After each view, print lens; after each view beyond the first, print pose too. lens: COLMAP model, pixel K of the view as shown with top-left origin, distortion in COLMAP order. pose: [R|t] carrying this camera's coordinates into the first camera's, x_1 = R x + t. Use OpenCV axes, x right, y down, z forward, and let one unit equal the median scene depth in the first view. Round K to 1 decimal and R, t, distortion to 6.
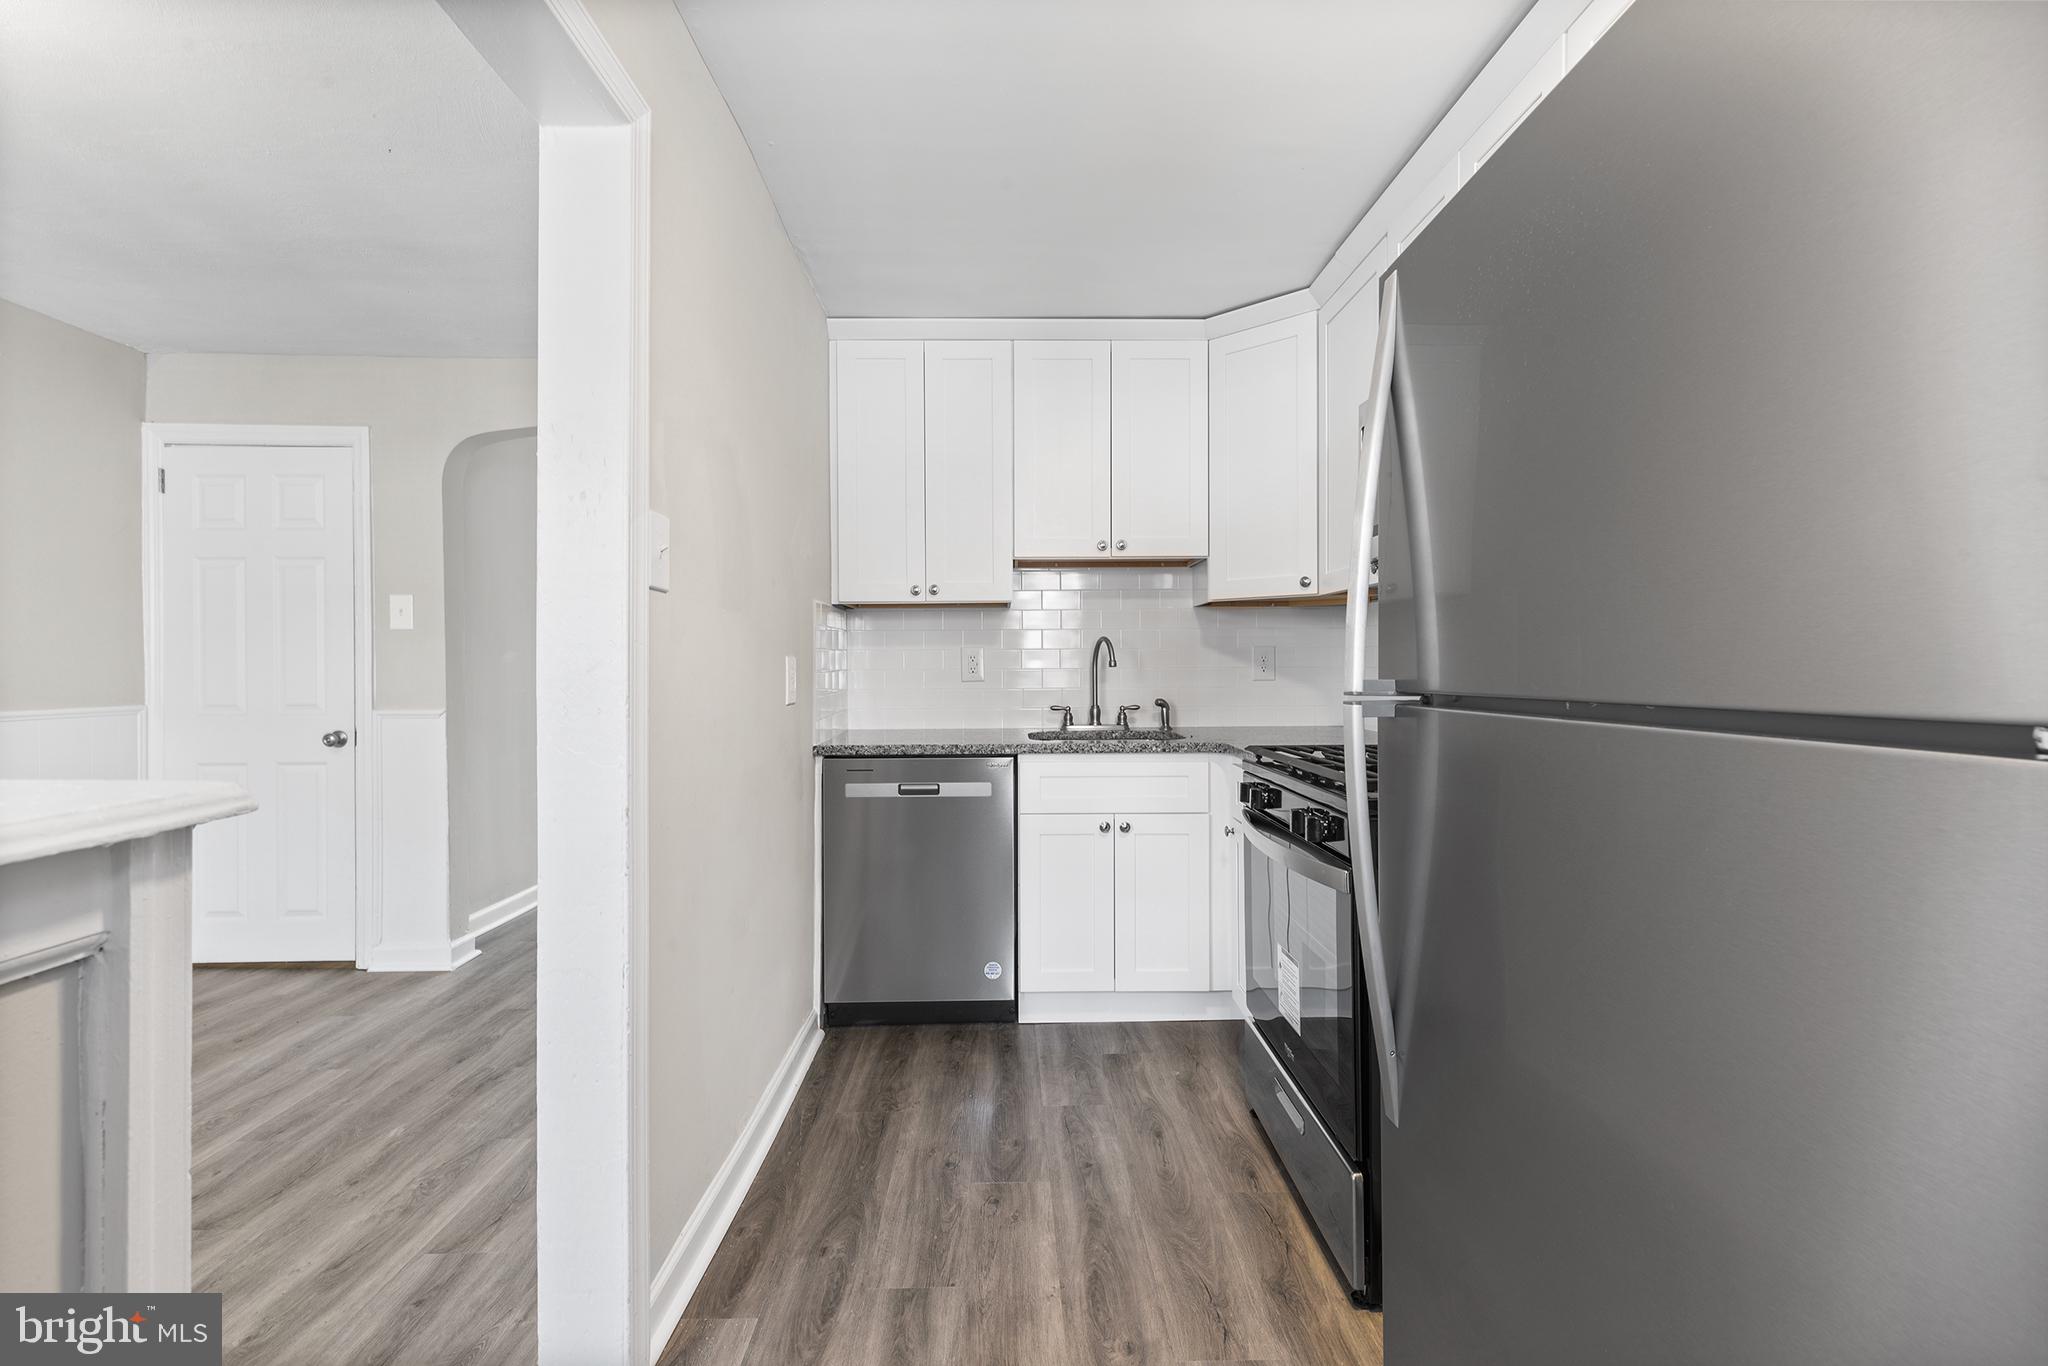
lens RADIAL K [[912.3, 0, 1025.2], [0, 912.3, 677.2], [0, 0, 1]] dist [0.008157, 0.000065]
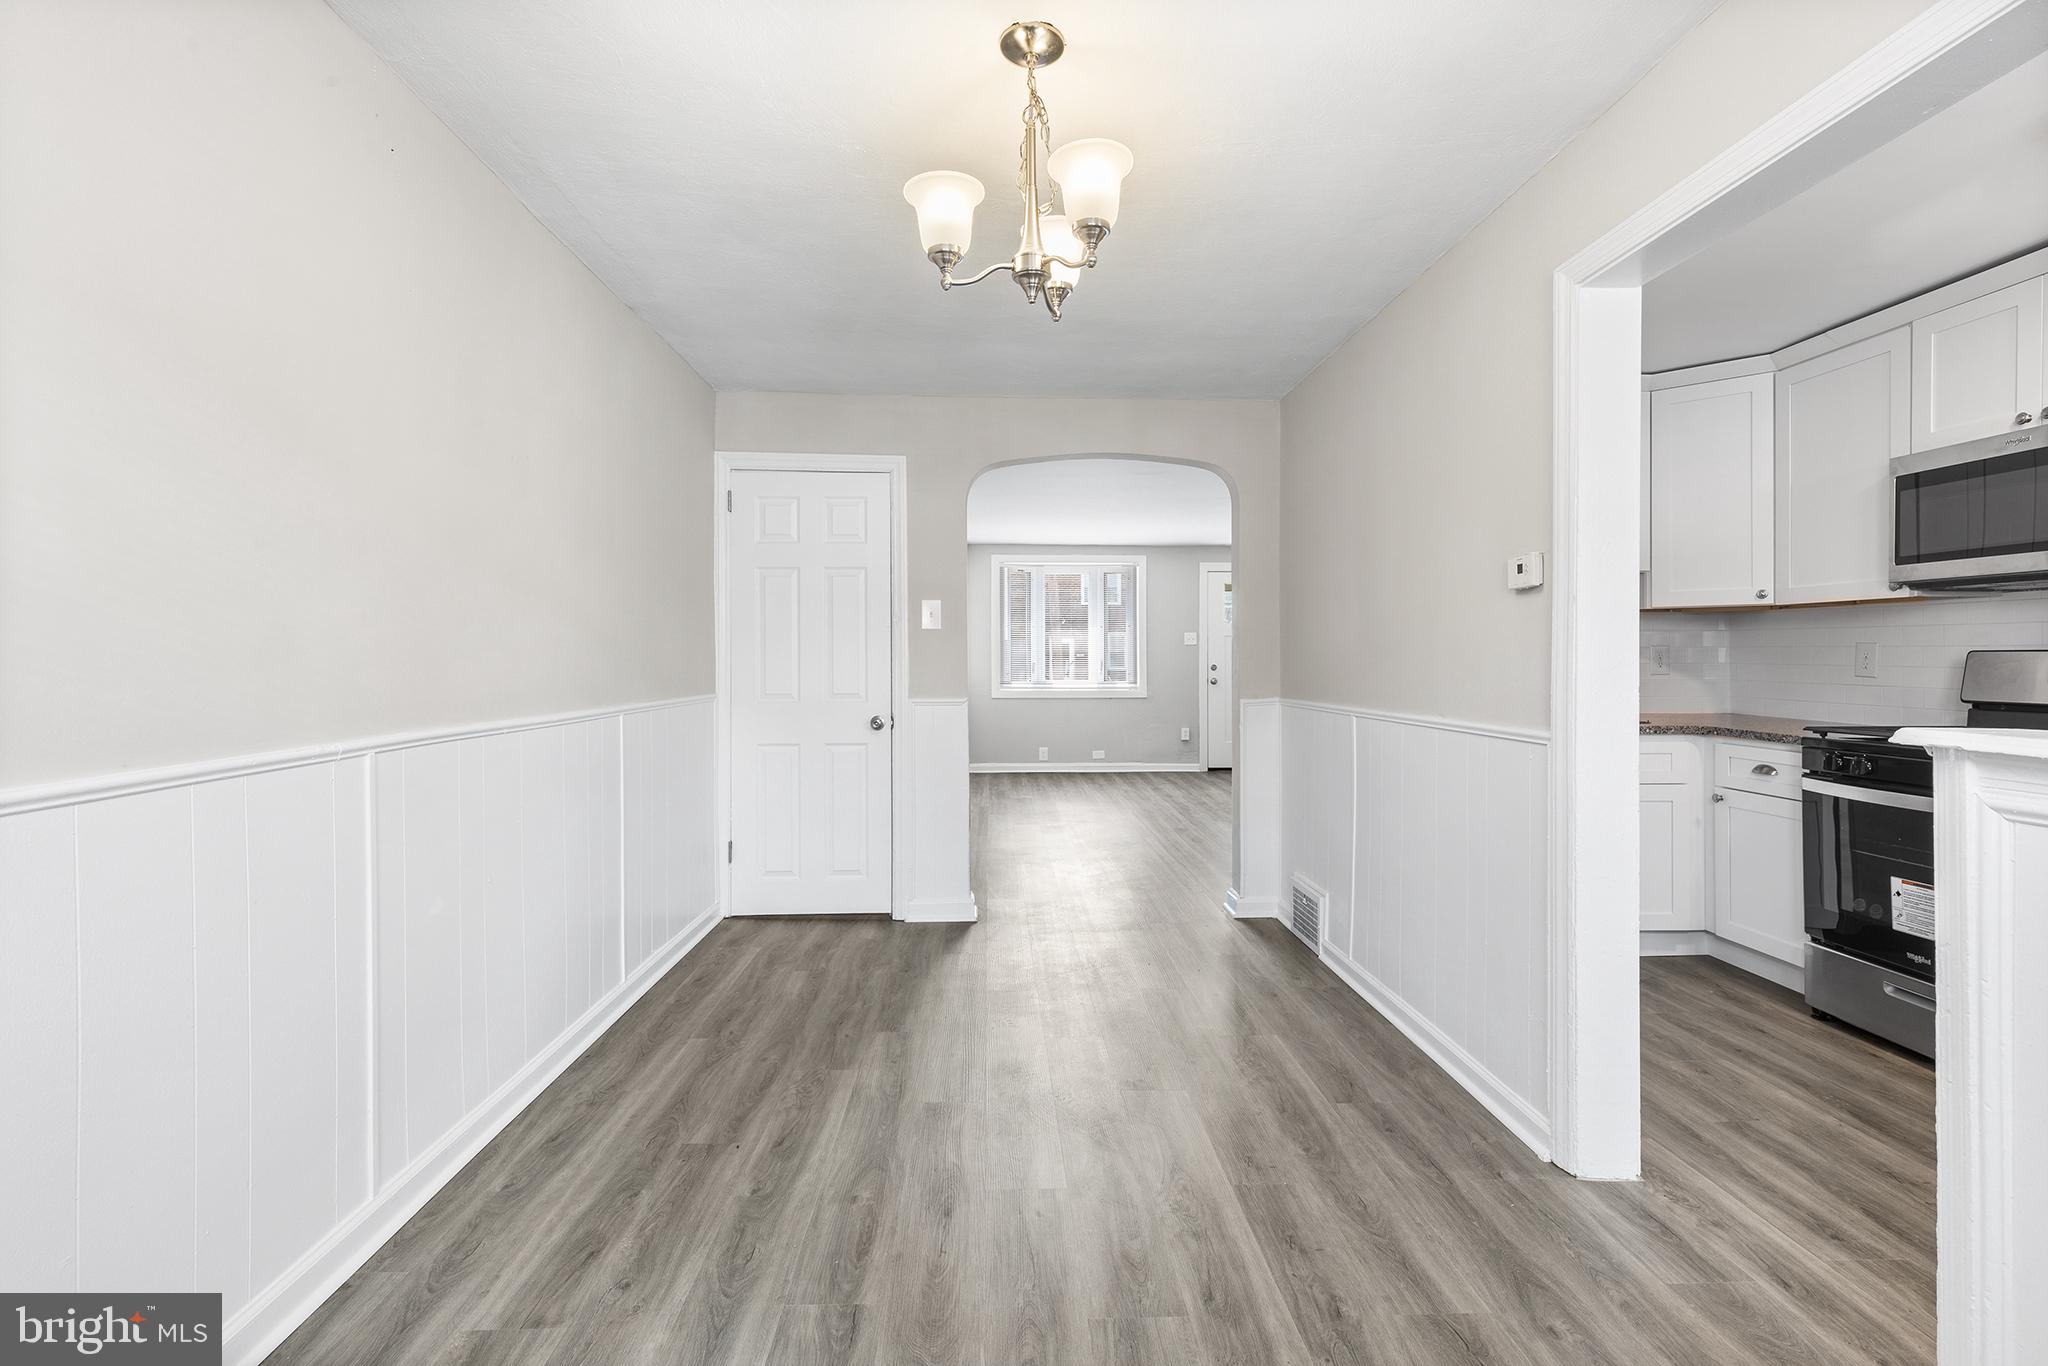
lens RADIAL K [[914.4, 0, 1027.1], [0, 914.4, 659.9], [0, 0, 1]] dist [0.001366, 0.000209]
pose [[0.999790, 0.002675, 0.020295, -0.750125], [-0.002451, 0.999936, -0.011042, -0.000408], [-0.020324, 0.010990, 0.999733, -0.216606]]
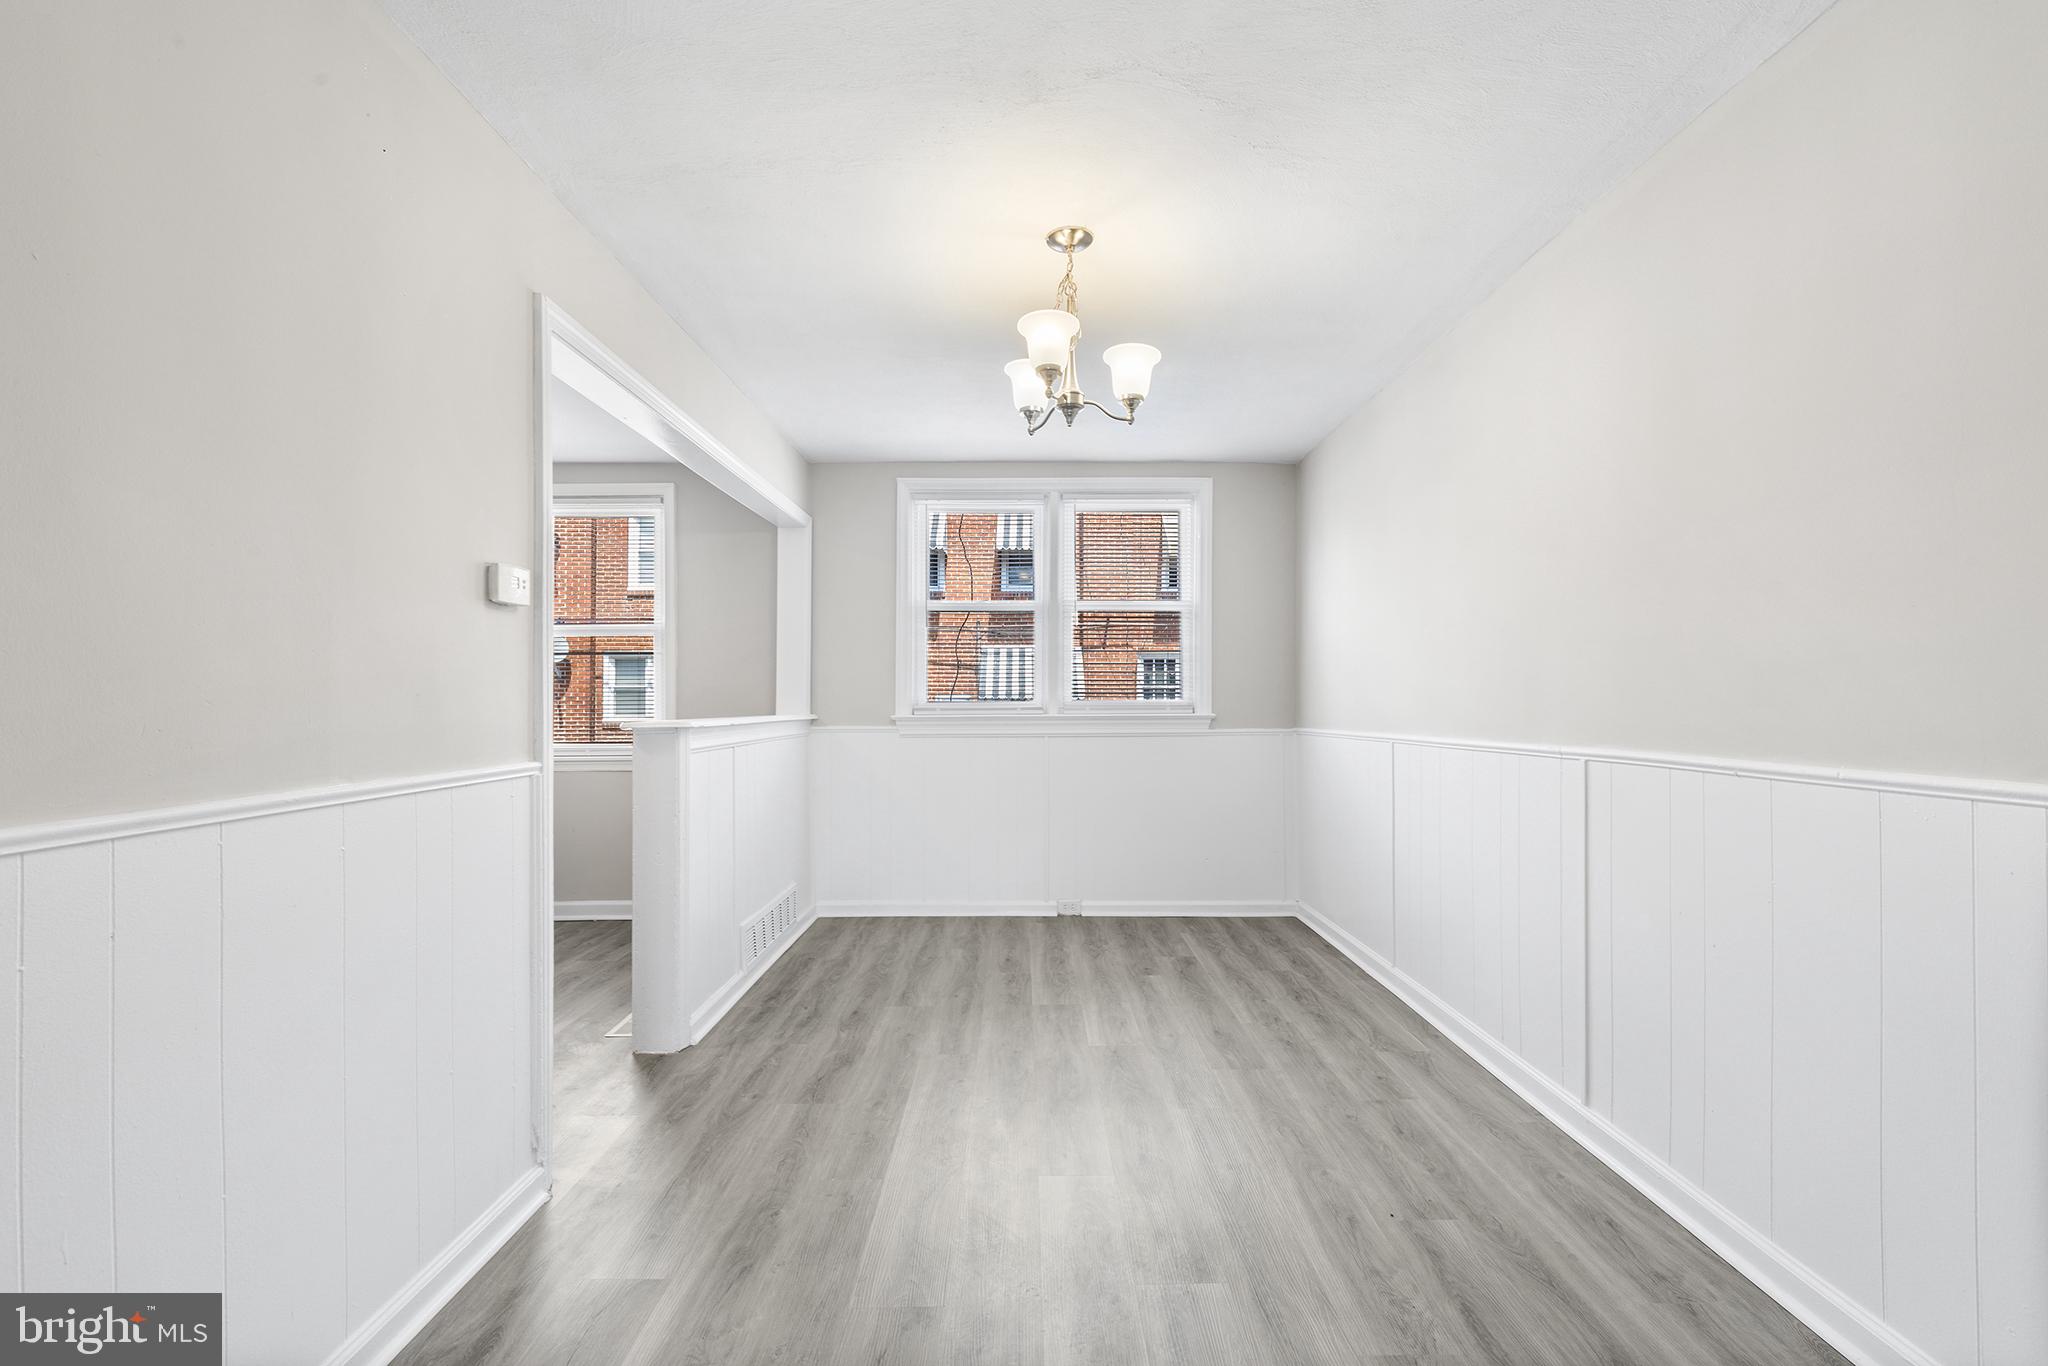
lens RADIAL K [[912.3, 0, 1025.2], [0, 912.3, 677.2], [0, 0, 1]] dist [0.008157, 0.000065]
pose [[-0.999790, 0.004208, 0.020079, -0.708054], [0.003907, 0.999880, -0.014989, -0.005184], [-0.020140, -0.014907, -0.999686, 1.323354]]
